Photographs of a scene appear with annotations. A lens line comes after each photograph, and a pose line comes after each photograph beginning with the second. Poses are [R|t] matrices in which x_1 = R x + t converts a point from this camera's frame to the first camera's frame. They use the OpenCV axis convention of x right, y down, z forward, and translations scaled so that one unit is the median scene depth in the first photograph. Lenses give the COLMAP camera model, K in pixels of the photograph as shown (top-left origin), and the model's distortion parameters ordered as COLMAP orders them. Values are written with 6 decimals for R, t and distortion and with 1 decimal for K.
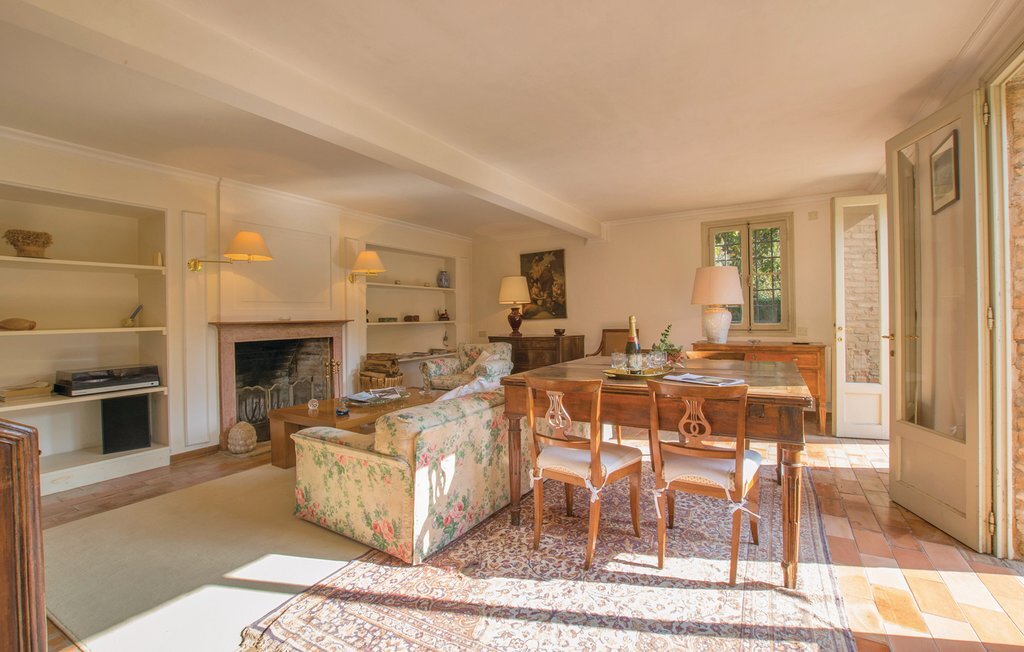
lens RADIAL K [[465.8, 0, 519.0], [0, 465.8, 317.6], [0, 0, 1]] dist [-0.032470, 0.000455]
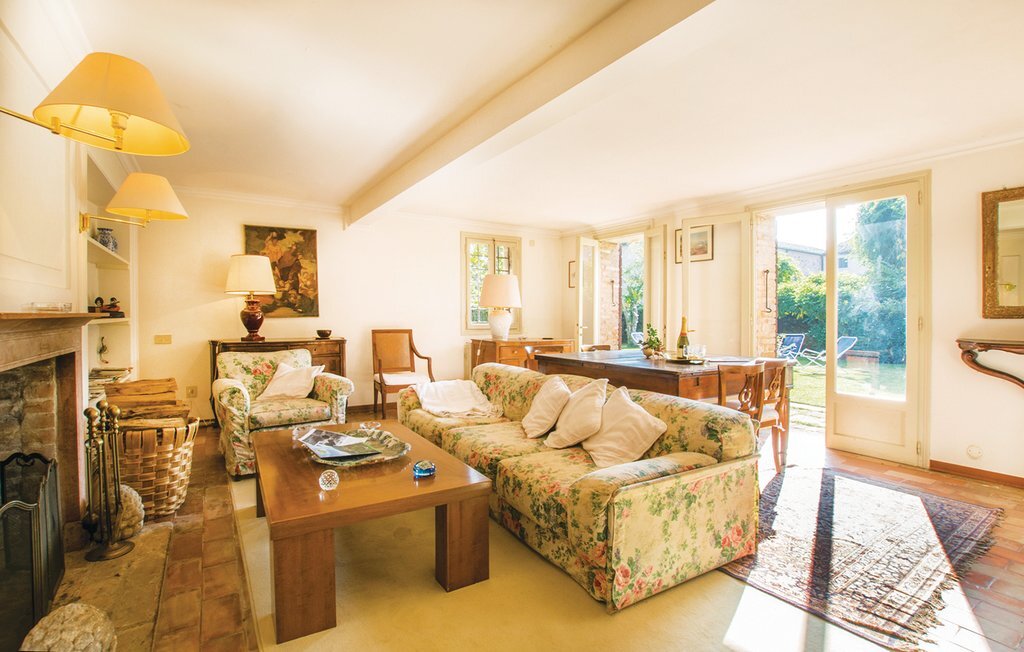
lens RADIAL K [[465.8, 0, 519.0], [0, 465.8, 317.6], [0, 0, 1]] dist [-0.032470, 0.000455]
pose [[0.440369, 0.013597, 0.897714, -0.477925], [-0.012360, 0.999882, -0.009082, 0.006315], [-0.897732, -0.007096, 0.440486, 0.348207]]
